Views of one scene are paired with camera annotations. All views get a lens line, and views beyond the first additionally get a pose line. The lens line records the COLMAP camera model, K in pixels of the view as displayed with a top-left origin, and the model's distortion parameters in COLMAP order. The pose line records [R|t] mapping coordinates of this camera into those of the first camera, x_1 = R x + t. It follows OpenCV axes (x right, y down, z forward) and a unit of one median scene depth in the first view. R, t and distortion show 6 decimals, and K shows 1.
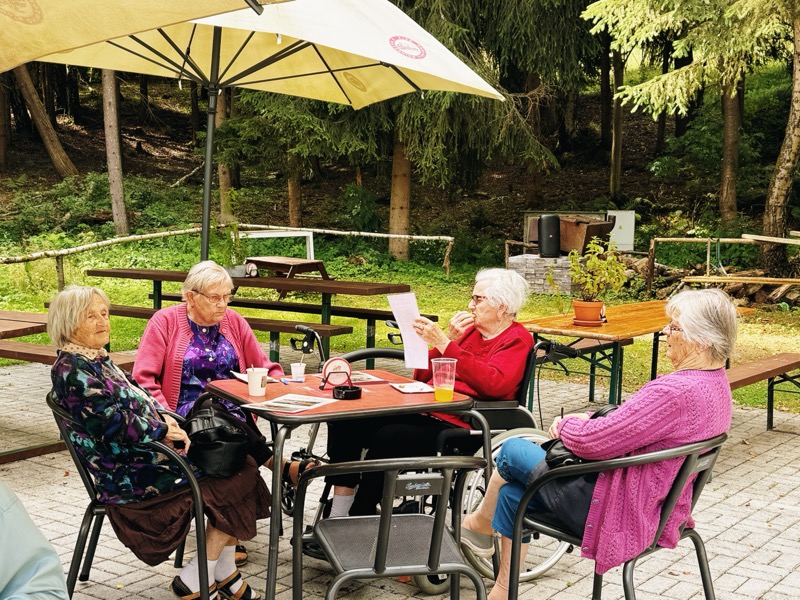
lens RADIAL K [[1106.8, 0, 400.0], [0, 1106.8, 300.0], [0, 0, 1]] dist [0.378610, -0.695135]
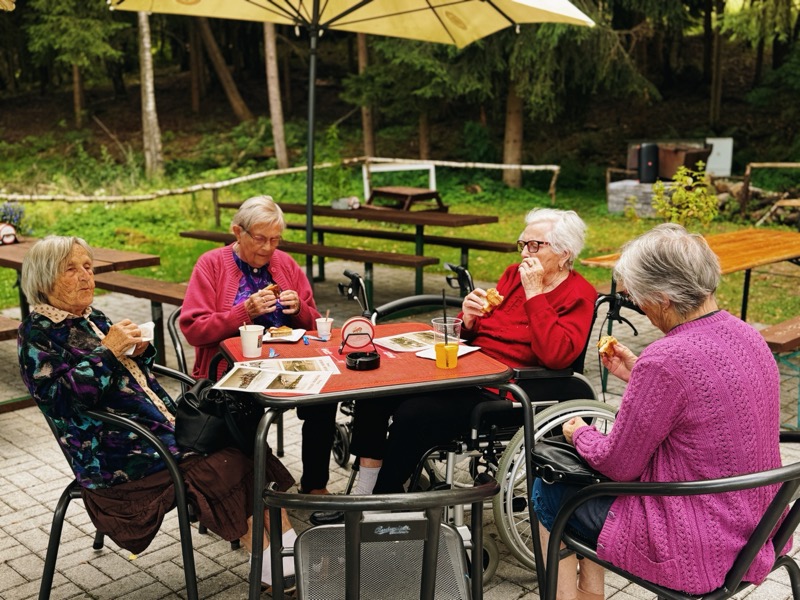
lens RADIAL K [[855.1, 0, 400.0], [0, 855.1, 300.0], [0, 0, 1]] dist [0.284223, -0.585527]
pose [[0.988459, 0.010855, -0.151098, 0.023476], [0.003742, 0.995376, 0.095985, -0.007458], [0.151441, -0.095443, 0.983848, 0.105674]]
